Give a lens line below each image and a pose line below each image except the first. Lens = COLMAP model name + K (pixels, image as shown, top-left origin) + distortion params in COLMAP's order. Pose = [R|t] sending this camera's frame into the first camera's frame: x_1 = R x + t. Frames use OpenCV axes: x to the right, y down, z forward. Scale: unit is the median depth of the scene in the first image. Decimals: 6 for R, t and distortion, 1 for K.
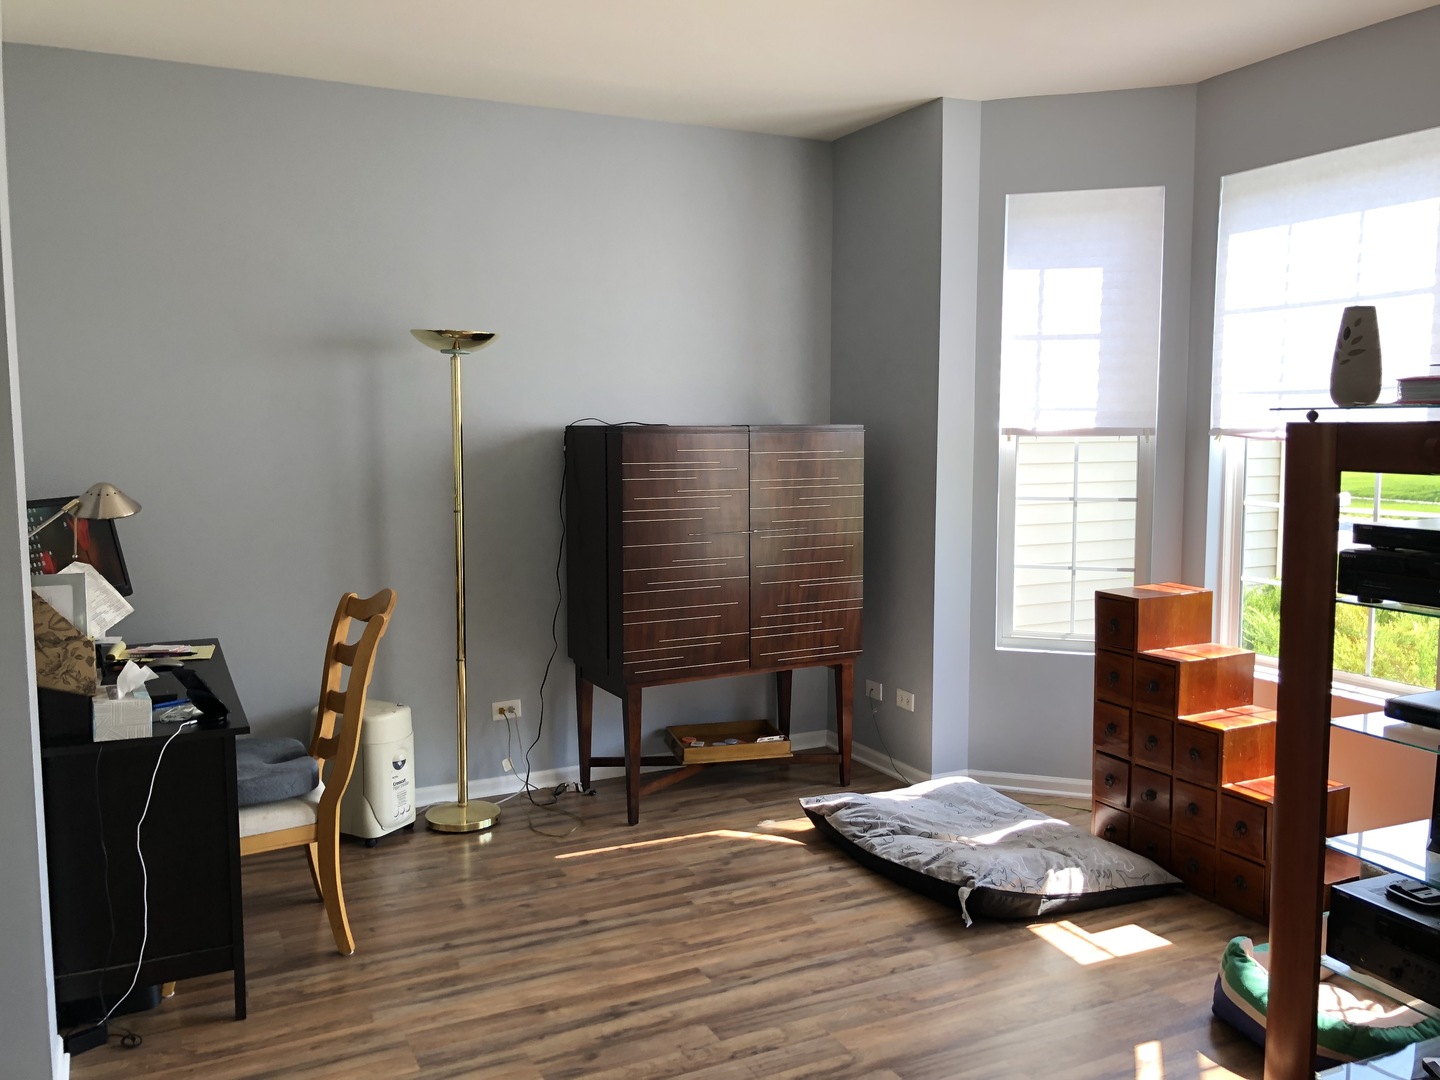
lens RADIAL K [[1172.2, 0, 720.0], [0, 1172.2, 540.0], [0, 0, 1]] dist [0.034027, -0.055083]
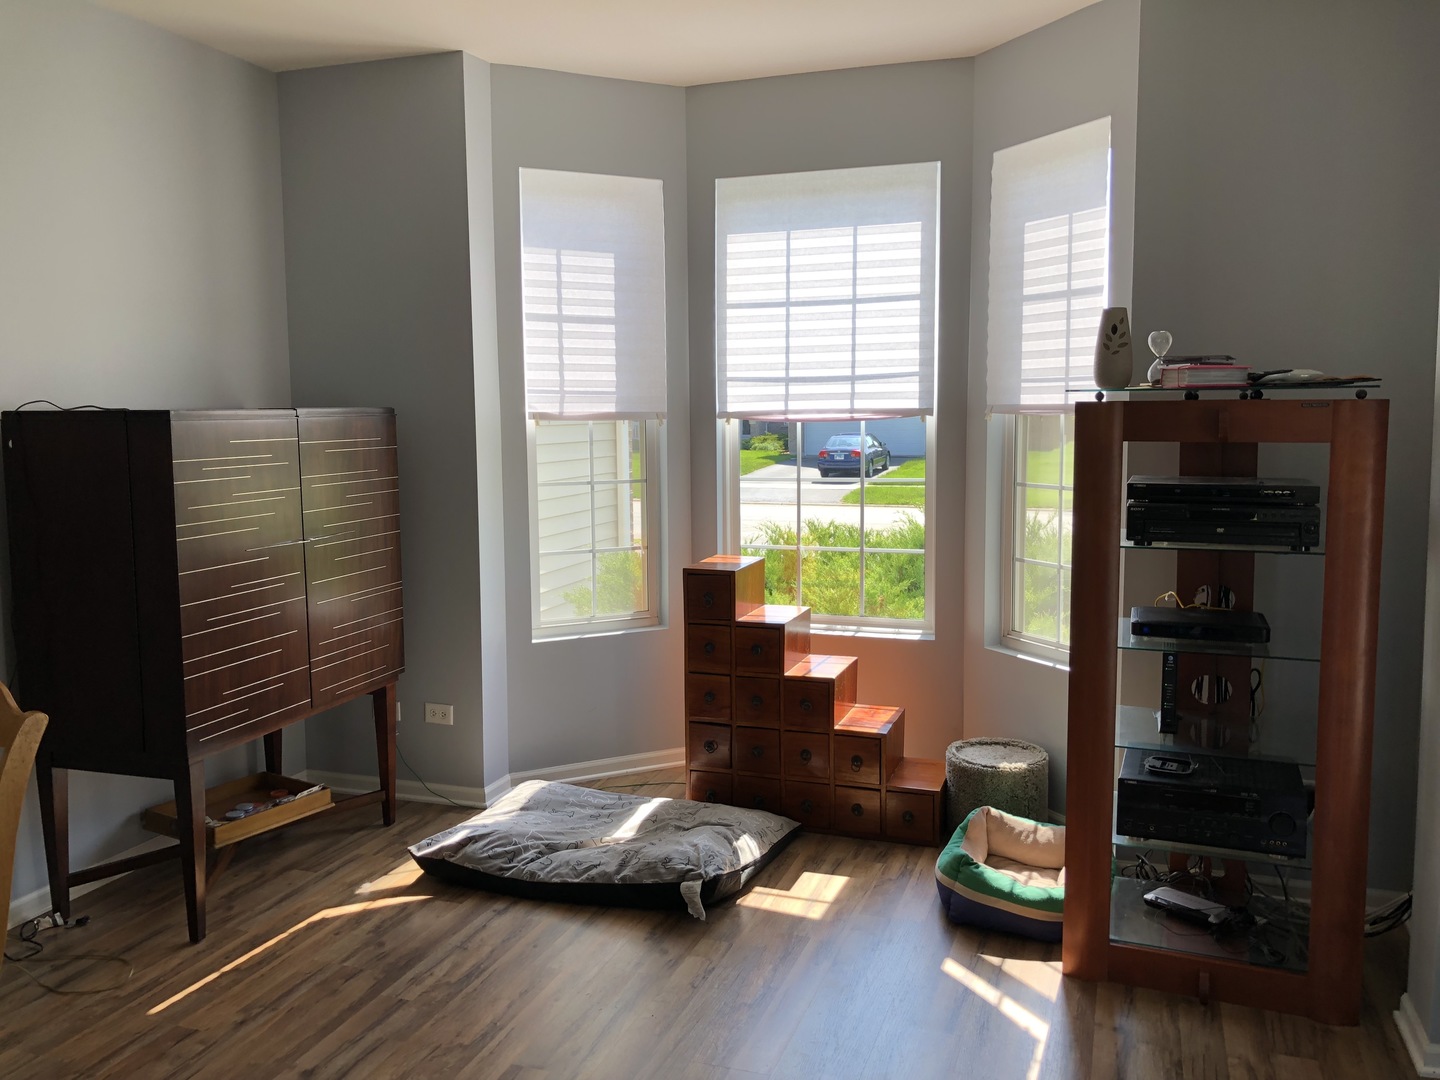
lens RADIAL K [[1172.2, 0, 720.0], [0, 1172.2, 540.0], [0, 0, 1]] dist [0.034027, -0.055083]
pose [[0.719227, -0.082503, 0.689859, -0.352203], [0.075668, 0.996320, 0.040264, -0.020583], [-0.690642, 0.023241, 0.722823, 0.225515]]
